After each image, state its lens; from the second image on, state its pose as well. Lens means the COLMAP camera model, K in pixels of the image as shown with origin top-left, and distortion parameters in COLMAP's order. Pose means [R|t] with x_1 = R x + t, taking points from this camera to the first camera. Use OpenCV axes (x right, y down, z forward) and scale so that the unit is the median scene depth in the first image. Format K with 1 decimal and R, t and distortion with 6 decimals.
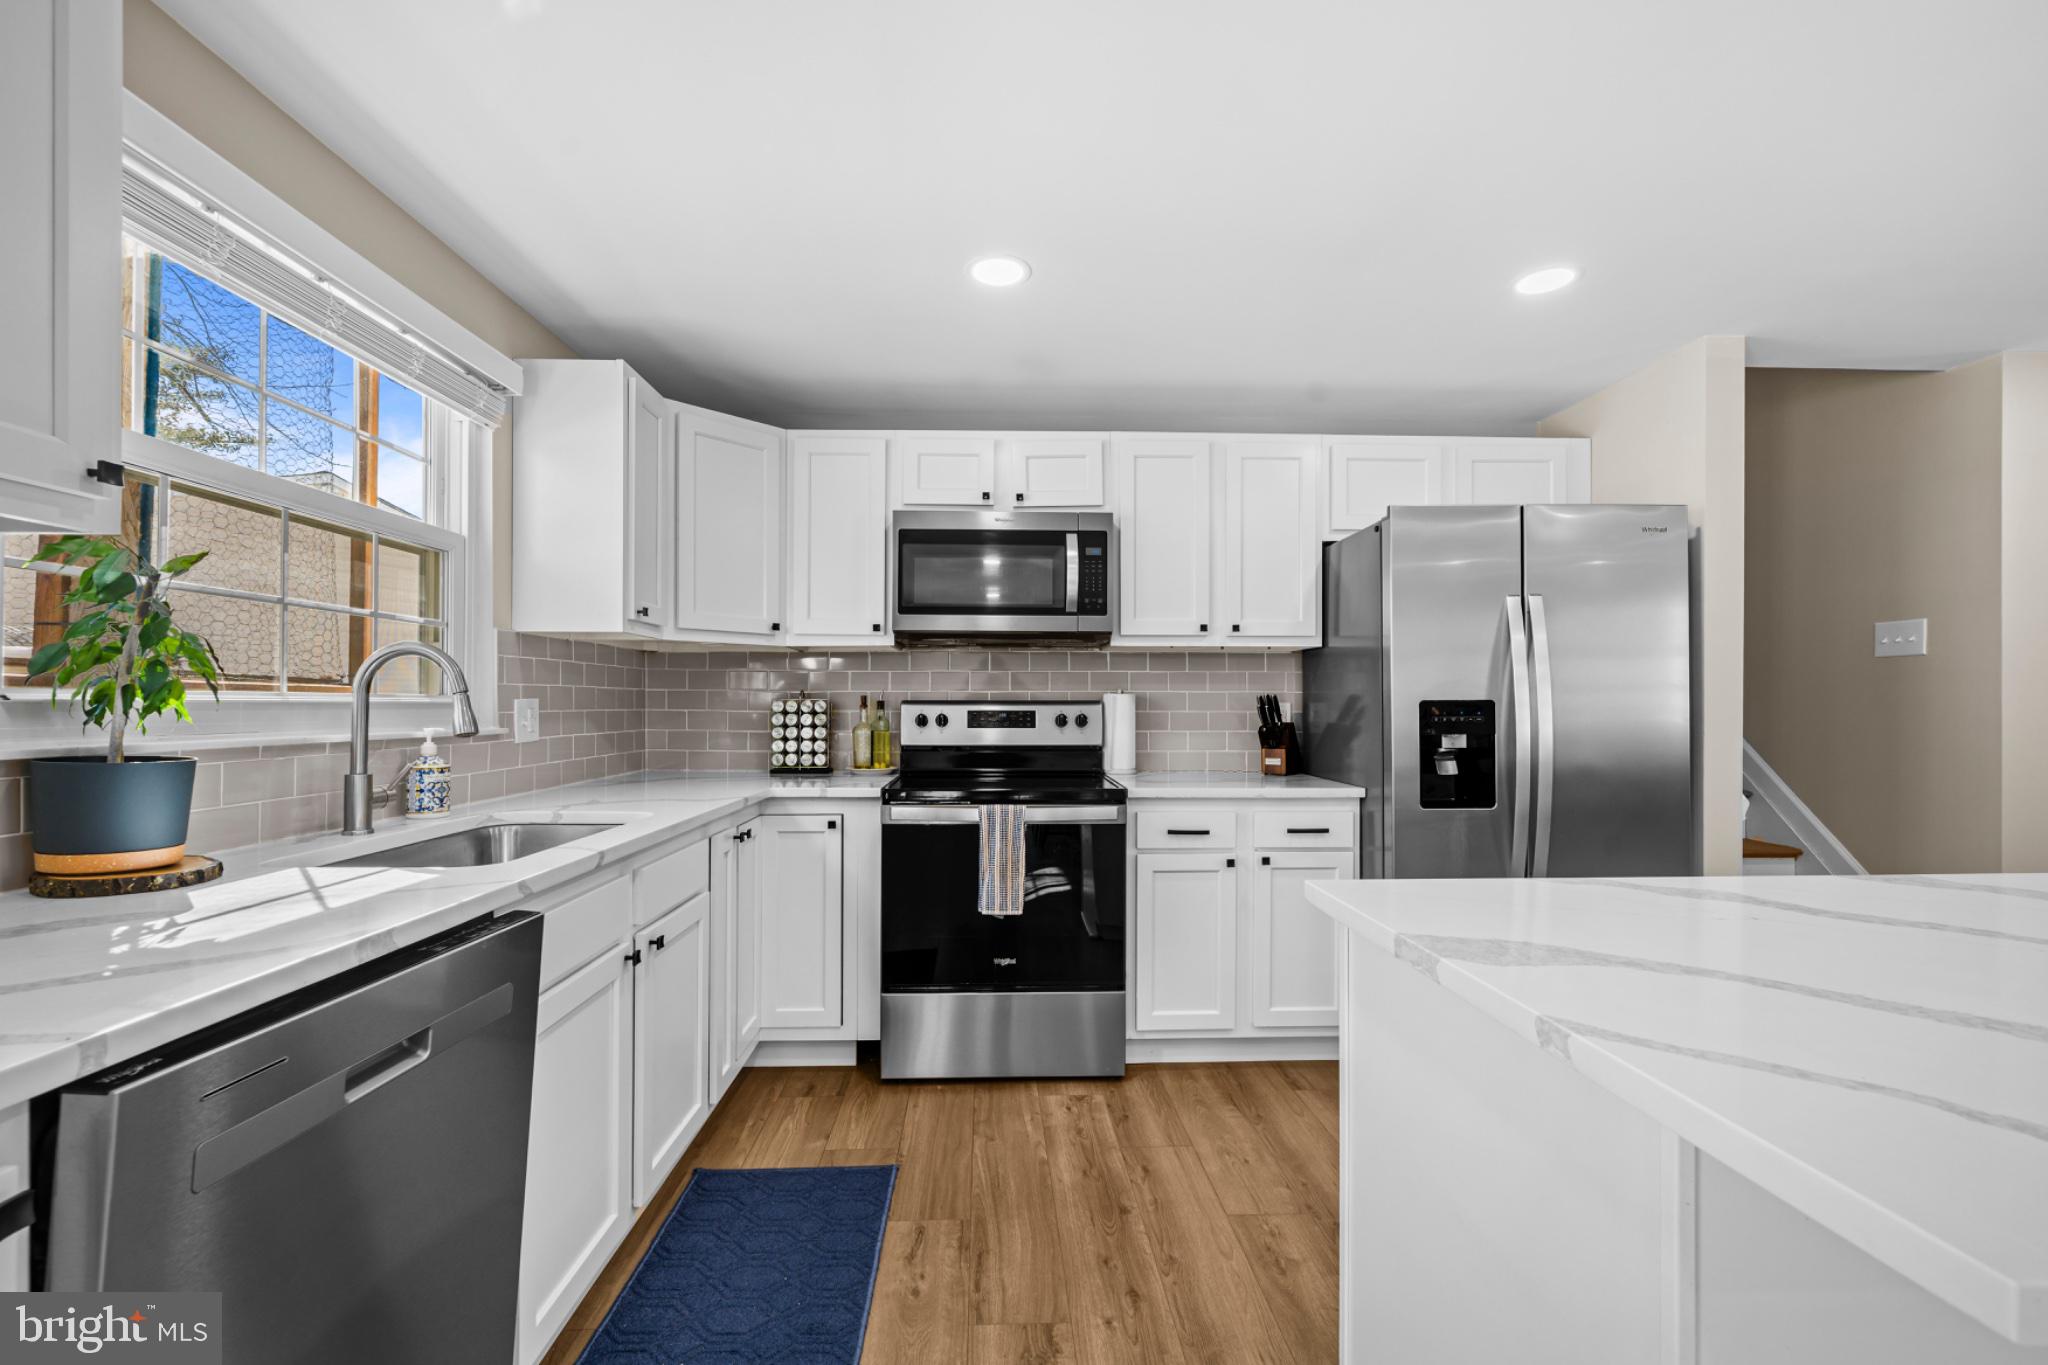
lens RADIAL K [[867.7, 0, 1008.1], [0, 867.7, 696.7], [0, 0, 1]] dist [0.002392, 0.000343]
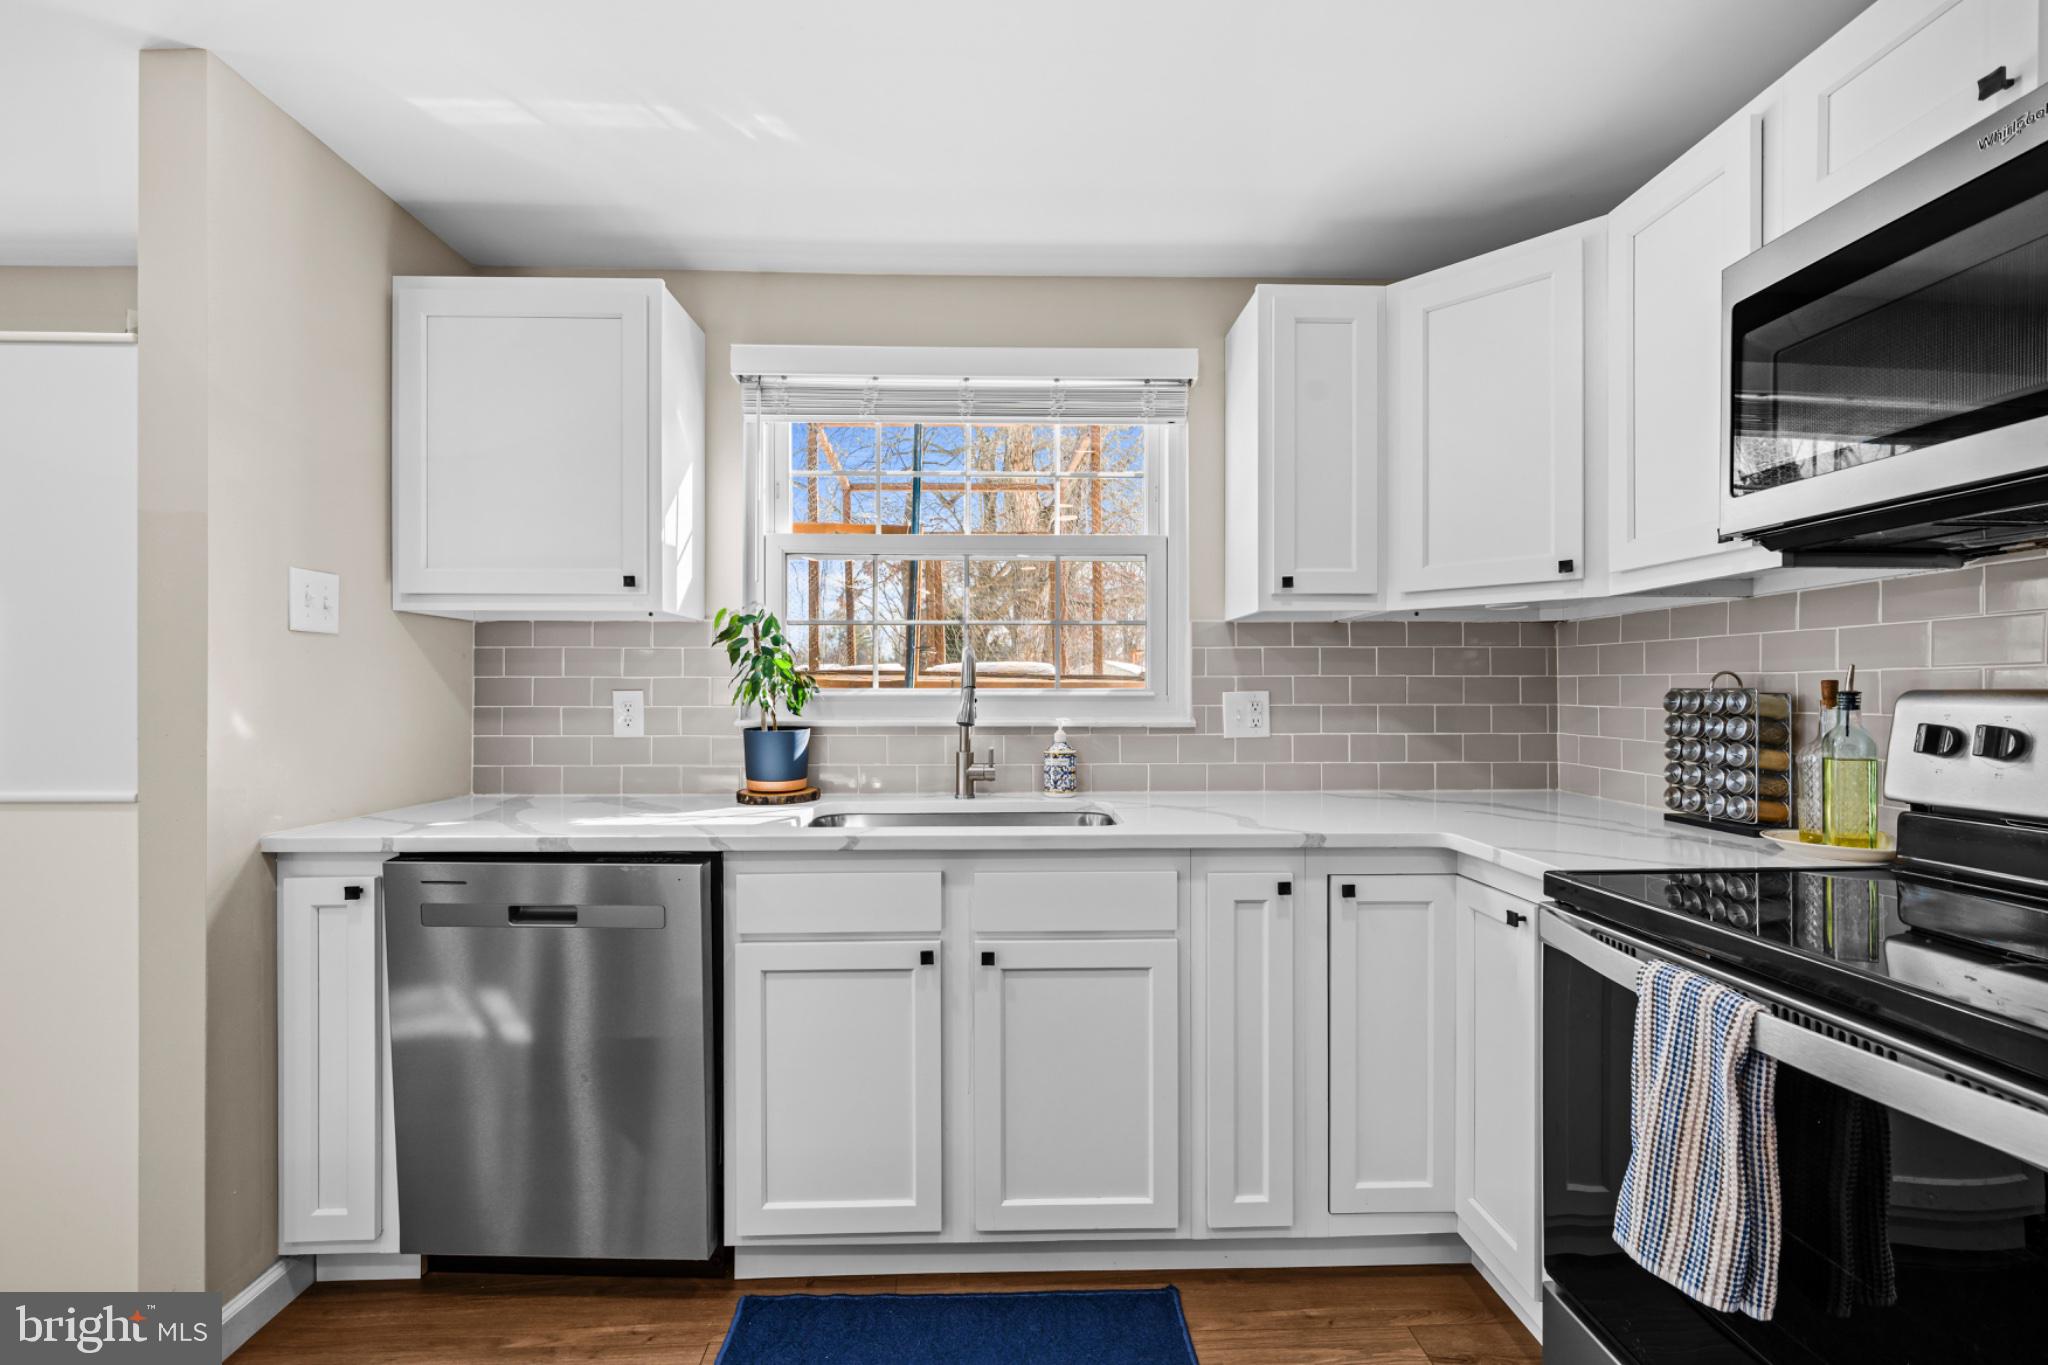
lens RADIAL K [[867.7, 0, 1025.5], [0, 867.7, 690.5], [0, 0, 1]] dist [0.002392, 0.000343]
pose [[0.009776, -0.004291, -0.999943, 0.314530], [0.009834, 0.999943, -0.004195, 0.002373], [0.999904, -0.009793, 0.009818, 0.627929]]
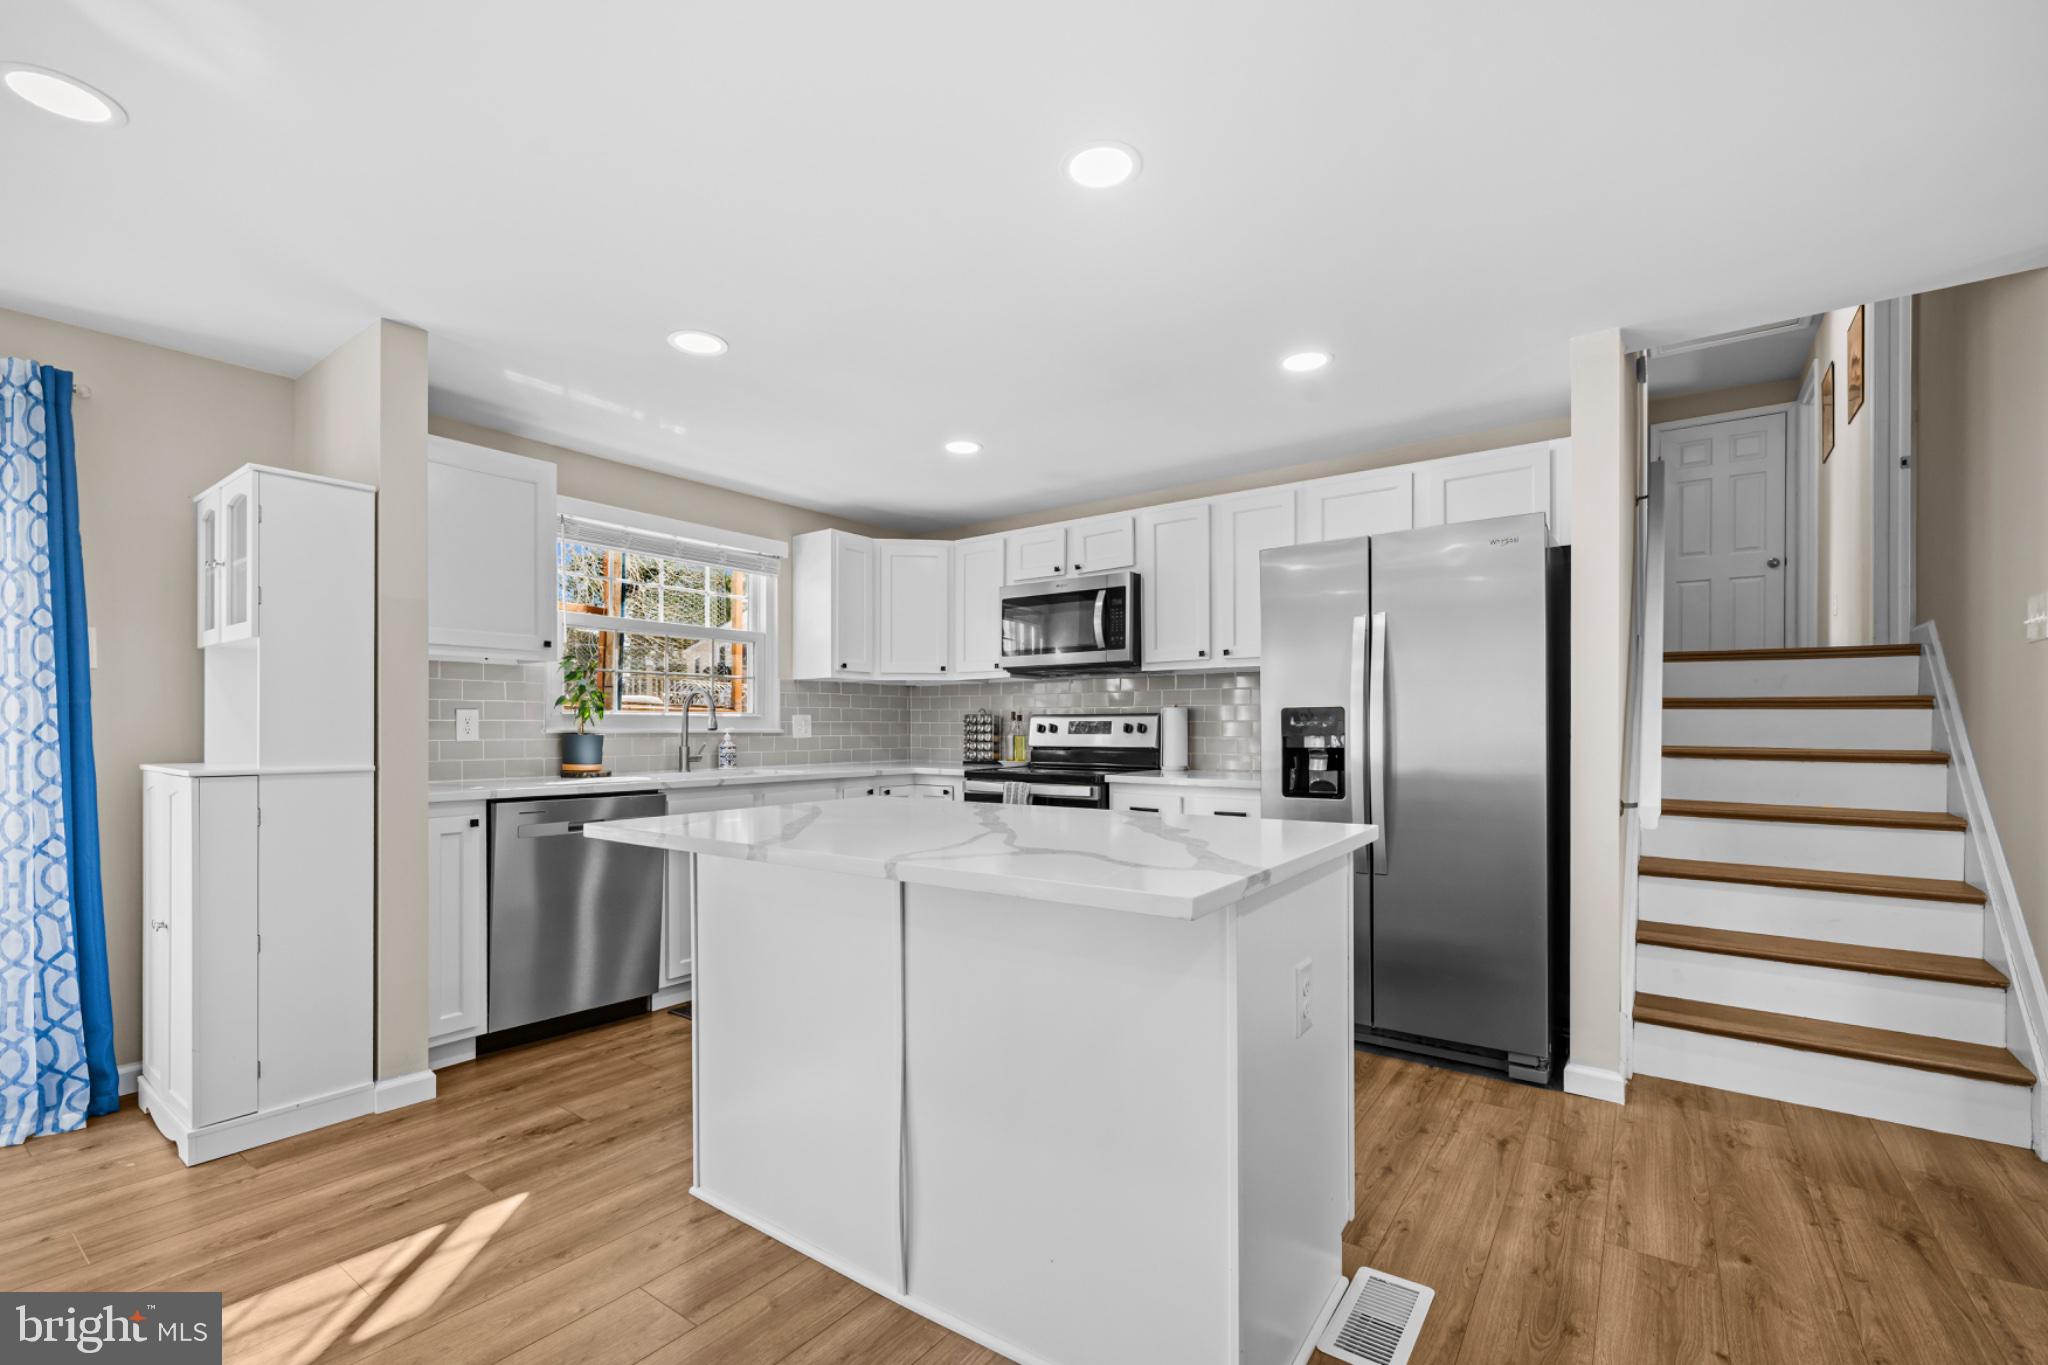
lens RADIAL K [[867.7, 0, 1004.0], [0, 867.7, 733.1], [0, 0, 1]] dist [0.002392, 0.000343]
pose [[0.783698, 0.000749, -0.621142, 0.800209], [0.008338, 0.999896, 0.011726, 0.019281], [0.621086, -0.014369, 0.783611, -0.170727]]
